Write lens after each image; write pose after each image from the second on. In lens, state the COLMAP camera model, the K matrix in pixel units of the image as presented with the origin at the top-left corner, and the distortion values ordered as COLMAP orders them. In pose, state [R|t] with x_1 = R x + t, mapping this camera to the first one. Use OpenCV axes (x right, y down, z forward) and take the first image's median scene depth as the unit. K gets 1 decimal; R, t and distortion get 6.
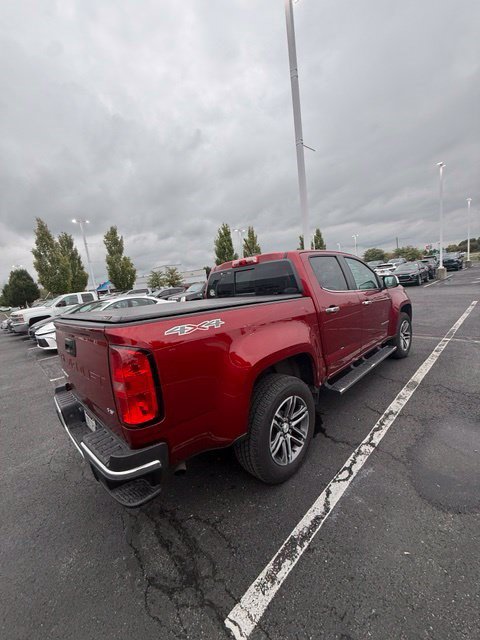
lens RADIAL K [[253.6, 0, 240.7], [0, 253.6, 316.9], [0, 0, 1]] dist [0.000868, 0.000320]
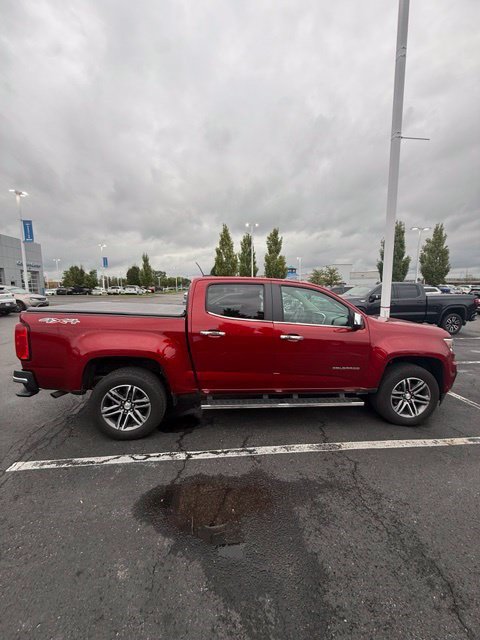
lens RADIAL K [[253.8, 0, 241.2], [0, 253.8, 319.7], [0, 0, 1]] dist [0.000557, -0.000164]
pose [[0.784612, 0.193318, -0.589077, 0.642300], [-0.180950, 0.980180, 0.080653, -0.116694], [0.592993, 0.043312, 0.804042, 0.105108]]
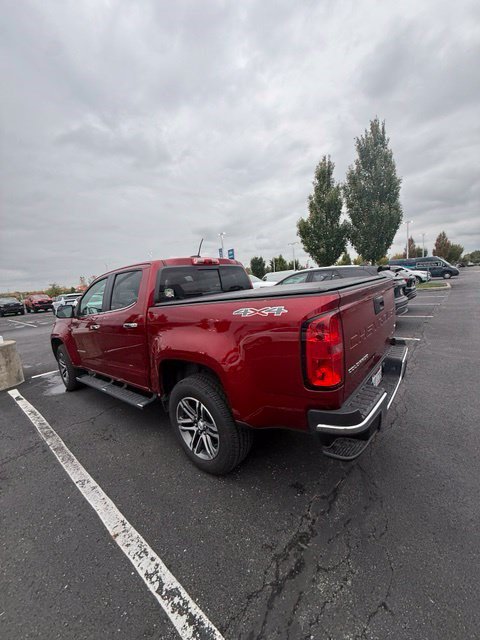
lens RADIAL K [[255.7, 0, 238.5], [0, 255.7, 313.8], [0, 0, 1]] dist [0.000846, 0.001078]
pose [[-0.083911, 0.000315, 0.996473, -0.642673], [0.233949, 0.972055, 0.019393, -0.001244], [-0.968621, 0.234751, -0.081640, 0.639183]]
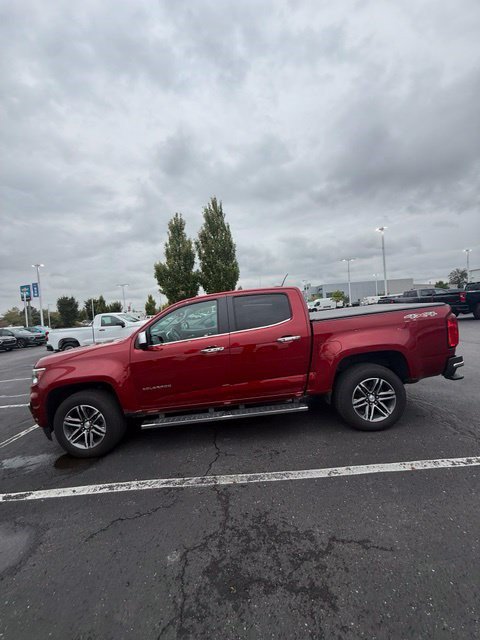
lens RADIAL K [[254.2, 0, 240.9], [0, 254.2, 312.9], [0, 0, 1]] dist [-0.000536, -0.000008]
pose [[-0.703760, 0.163436, 0.691383, -0.425064], [0.257019, 0.965832, 0.033306, -0.146798], [-0.662316, 0.201138, -0.721721, 1.411710]]
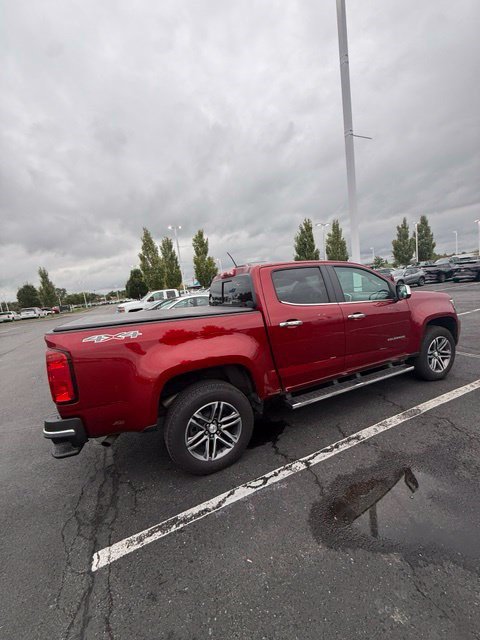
lens RADIAL K [[253.8, 0, 241.6], [0, 253.8, 318.0], [0, 0, 1]] dist [0.000133, -0.000164]
pose [[0.943669, 0.049750, -0.327131, 0.294291], [-0.043110, 0.998691, 0.027523, -0.040833], [0.328072, -0.011870, 0.944578, -0.005893]]
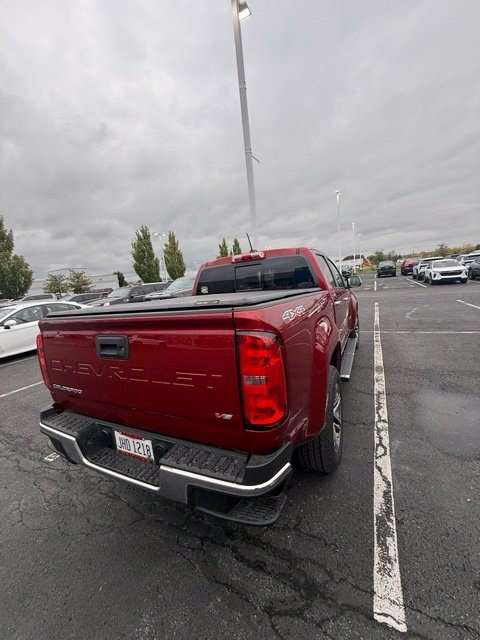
lens RADIAL K [[254.3, 0, 240.8], [0, 254.3, 314.8], [0, 0, 1]] dist [-0.000348, 0.000115]
pose [[0.947677, -0.024486, 0.318290, -0.220450], [0.036346, 0.998847, -0.031377, 0.023934], [-0.317154, 0.041303, 0.947474, 0.059339]]
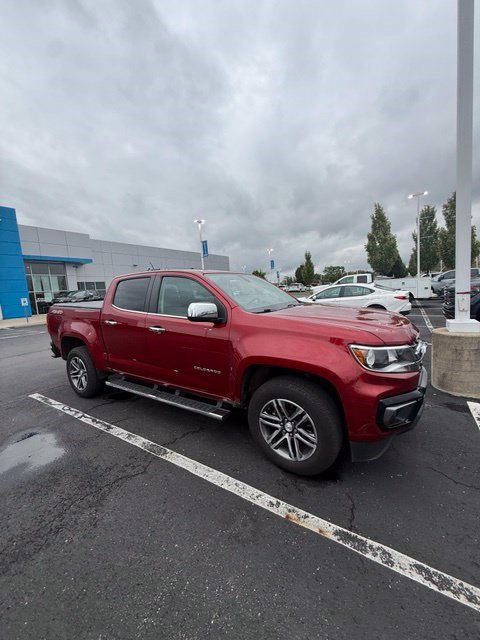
lens RADIAL K [[253.5, 0, 240.8], [0, 253.5, 316.6], [0, 0, 1]] dist [-0.000330, -0.000008]
pose [[0.235187, 0.201499, -0.950834, 1.030008], [-0.098952, 0.978155, 0.182813, -0.214891], [0.966900, 0.051091, 0.249988, 0.771178]]
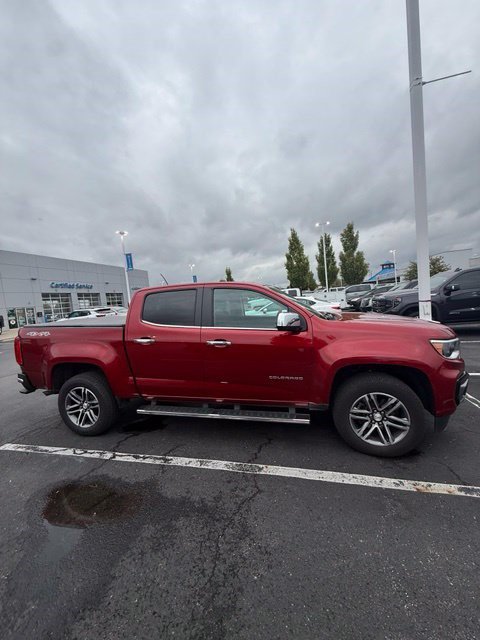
lens RADIAL K [[253.5, 0, 240.8], [0, 253.5, 318.9], [0, 0, 1]] dist [-0.000002, 0.000072]
pose [[0.538328, 0.137430, -0.831454, 0.903740], [-0.097956, 0.990130, 0.100235, -0.168342], [0.837023, 0.027486, 0.546477, 0.428400]]
